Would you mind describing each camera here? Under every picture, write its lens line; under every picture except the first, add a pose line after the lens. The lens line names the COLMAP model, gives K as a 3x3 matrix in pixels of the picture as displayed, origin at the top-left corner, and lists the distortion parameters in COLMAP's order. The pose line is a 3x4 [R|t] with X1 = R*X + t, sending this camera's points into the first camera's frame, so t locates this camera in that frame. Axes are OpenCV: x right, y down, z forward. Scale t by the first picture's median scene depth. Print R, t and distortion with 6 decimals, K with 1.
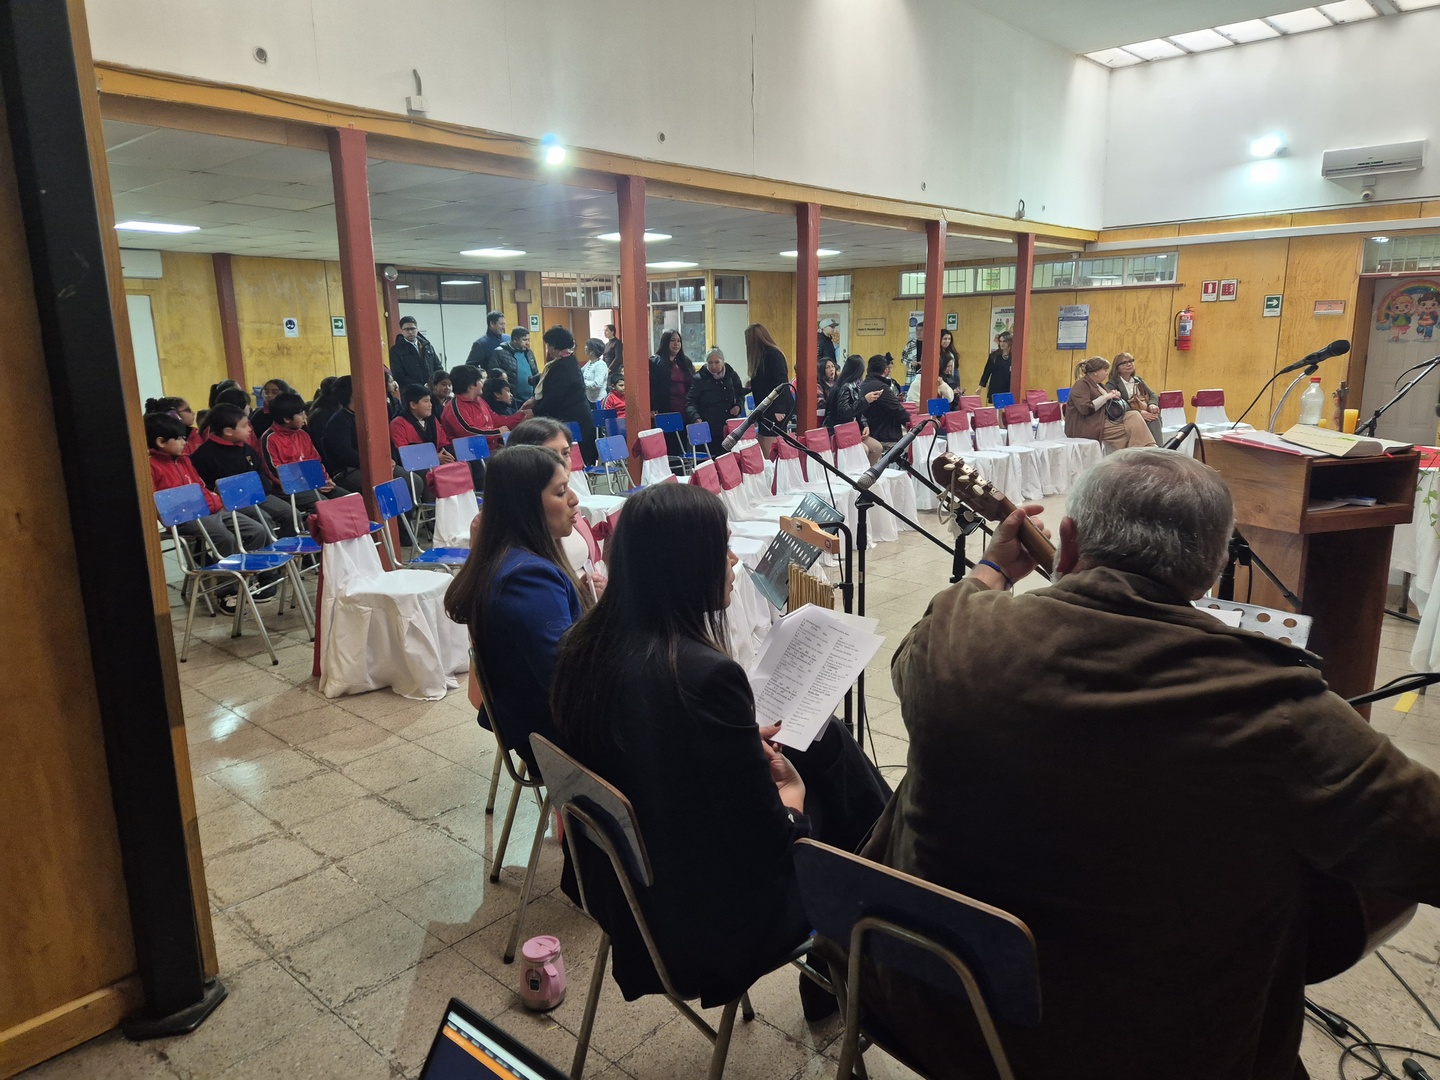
lens RADIAL K [[941.2, 0, 717.4], [0, 941.2, 524.1], [0, 0, 1]] dist [0.064455, -0.048767]
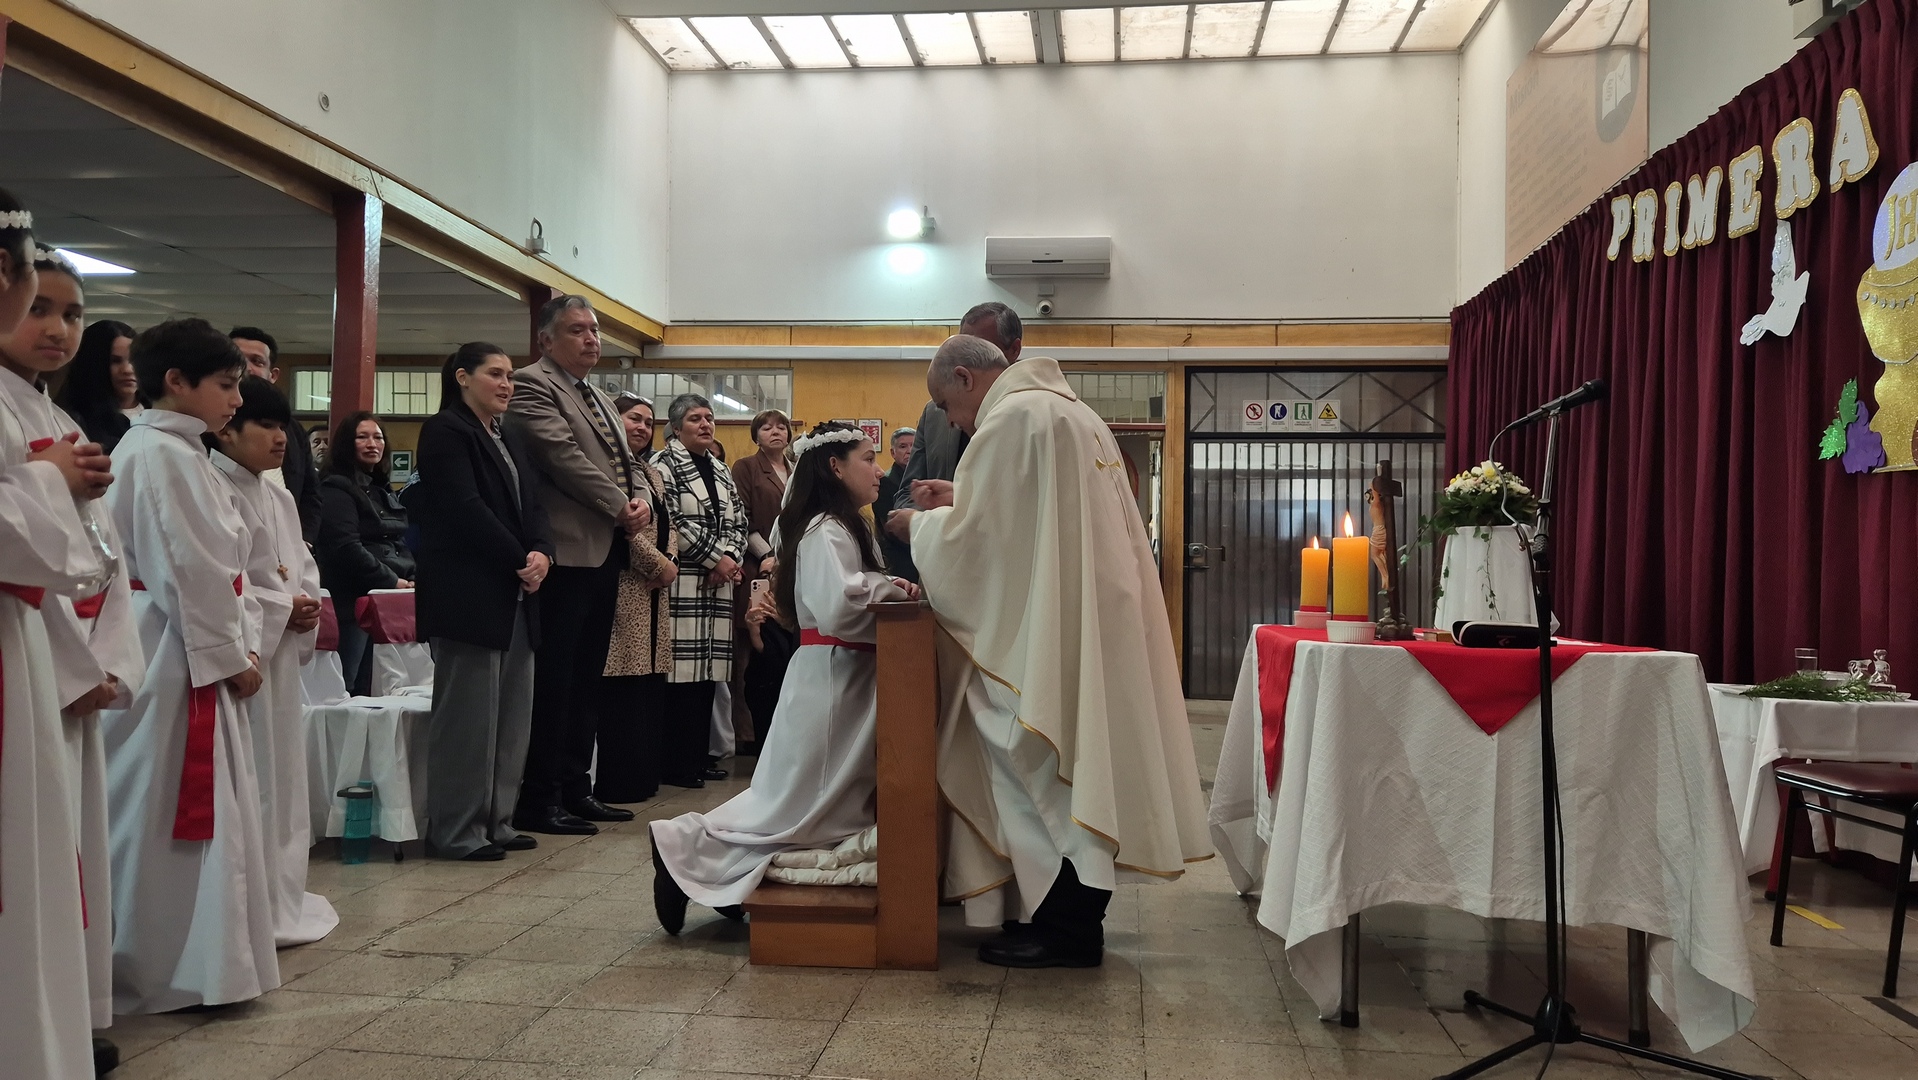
lens RADIAL K [[1366.7, 0, 965.7], [0, 1366.7, 530.5], [0, 0, 1]] dist [0.052062, -0.004972]
pose [[0.810147, 0.051359, 0.583973, 0.073252], [0.082529, 0.976242, -0.200349, -0.003033], [-0.580389, 0.210507, 0.786661, 0.286929]]
